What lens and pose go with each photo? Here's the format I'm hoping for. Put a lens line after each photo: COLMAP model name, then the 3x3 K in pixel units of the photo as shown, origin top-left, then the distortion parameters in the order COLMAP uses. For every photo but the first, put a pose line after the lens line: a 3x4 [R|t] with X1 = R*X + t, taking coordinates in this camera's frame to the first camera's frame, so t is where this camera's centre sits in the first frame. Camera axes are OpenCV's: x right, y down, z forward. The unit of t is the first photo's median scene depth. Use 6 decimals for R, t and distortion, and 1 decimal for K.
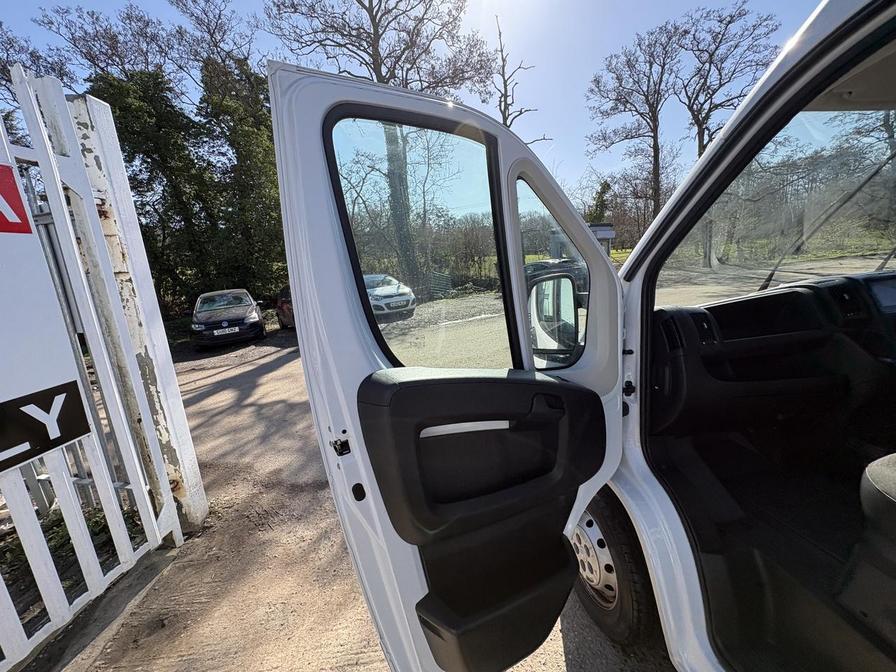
lens RADIAL K [[359.2, 0, 446.9], [0, 359.2, 334.1], [0, 0, 1]] dist [0.002604, 0.000232]
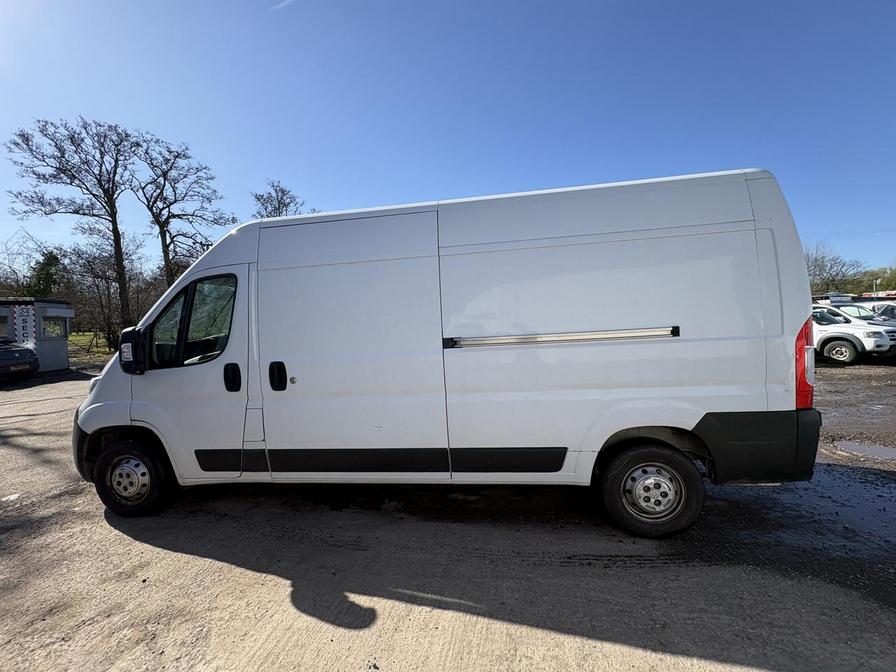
lens RADIAL K [[354.7, 0, 449.4], [0, 354.7, 338.5], [0, 0, 1]] dist [0.000033, 0.000097]
pose [[0.308035, 0.026689, 0.951001, -0.067002], [0.186600, 0.978496, -0.087902, 0.028960], [-0.932896, 0.204534, 0.296431, -0.101104]]
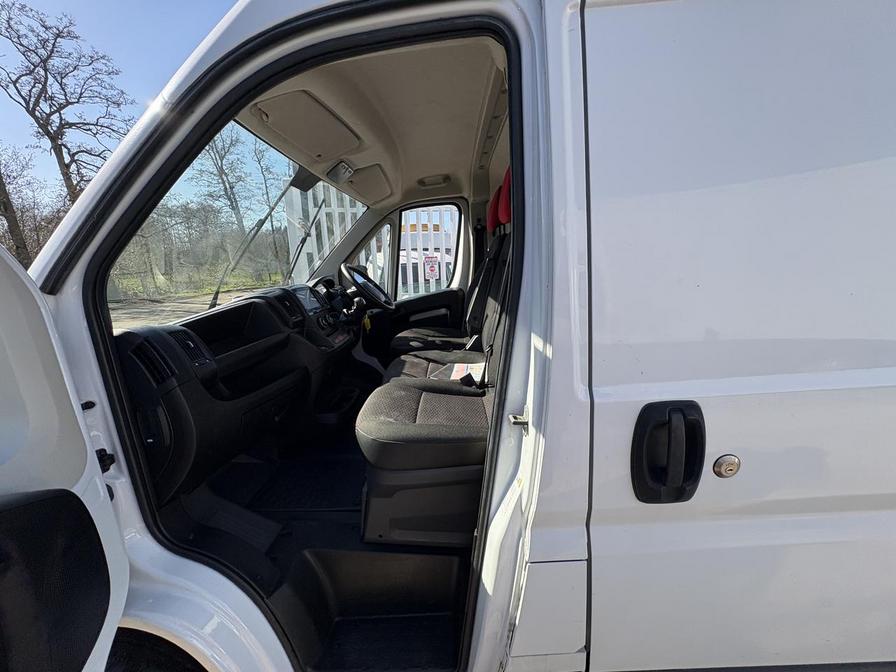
lens RADIAL K [[354.7, 0, 449.4], [0, 354.7, 338.5], [0, 0, 1]] dist [0.000033, 0.000097]
pose [[0.189613, -0.135503, 0.972464, 0.002785], [0.215310, 0.972063, 0.093466, 0.000926], [-0.957961, 0.191659, 0.213491, 0.016210]]
